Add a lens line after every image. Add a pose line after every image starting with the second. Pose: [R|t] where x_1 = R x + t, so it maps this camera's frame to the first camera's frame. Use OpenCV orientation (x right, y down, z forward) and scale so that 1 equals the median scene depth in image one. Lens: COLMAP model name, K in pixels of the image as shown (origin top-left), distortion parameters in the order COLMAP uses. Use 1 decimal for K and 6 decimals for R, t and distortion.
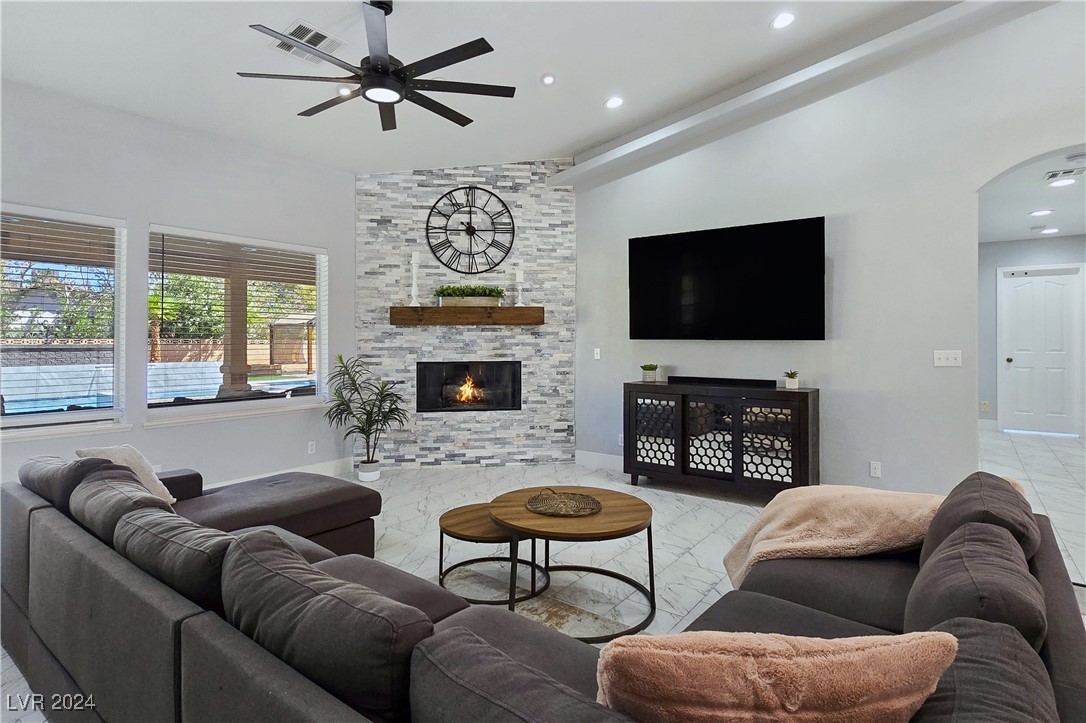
lens RADIAL K [[560.2, 0, 488.8], [0, 560.2, 304.5], [0, 0, 1]] dist [-0.002562, 0.001973]
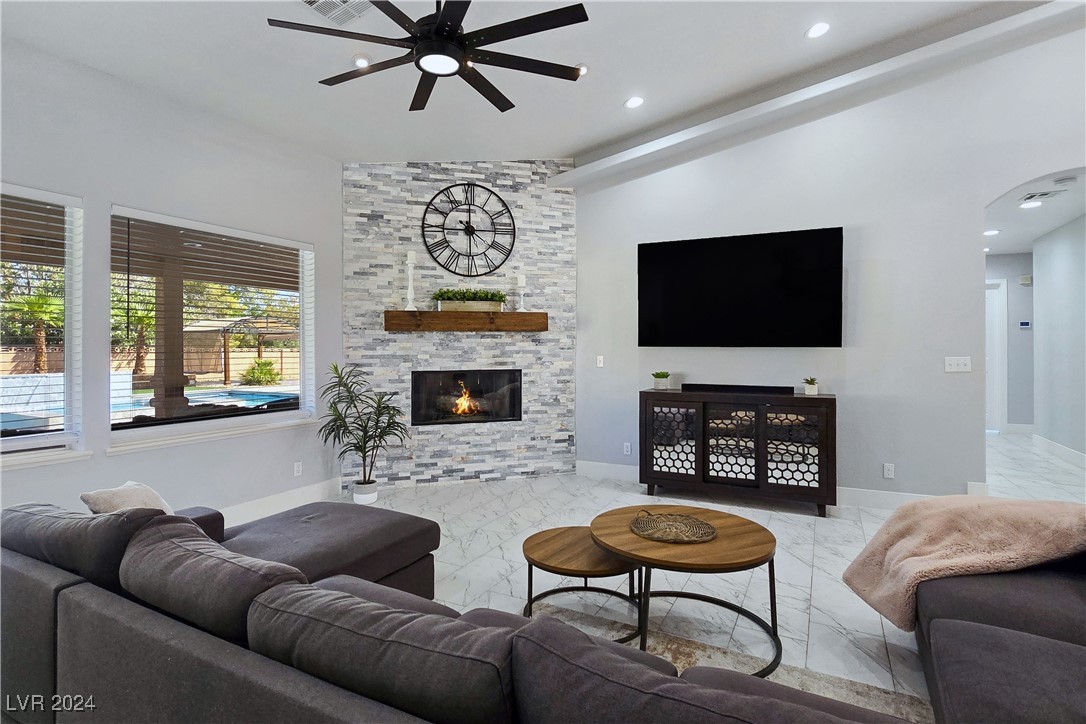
lens RADIAL K [[560.2, 0, 521.8], [0, 560.2, 318.6], [0, 0, 1]] dist [-0.002562, 0.001973]
pose [[0.984249, 0.008664, 0.176575, -0.113712], [-0.010754, 0.999883, 0.010884, 0.004415], [-0.176460, -0.012612, 0.984227, 0.064423]]
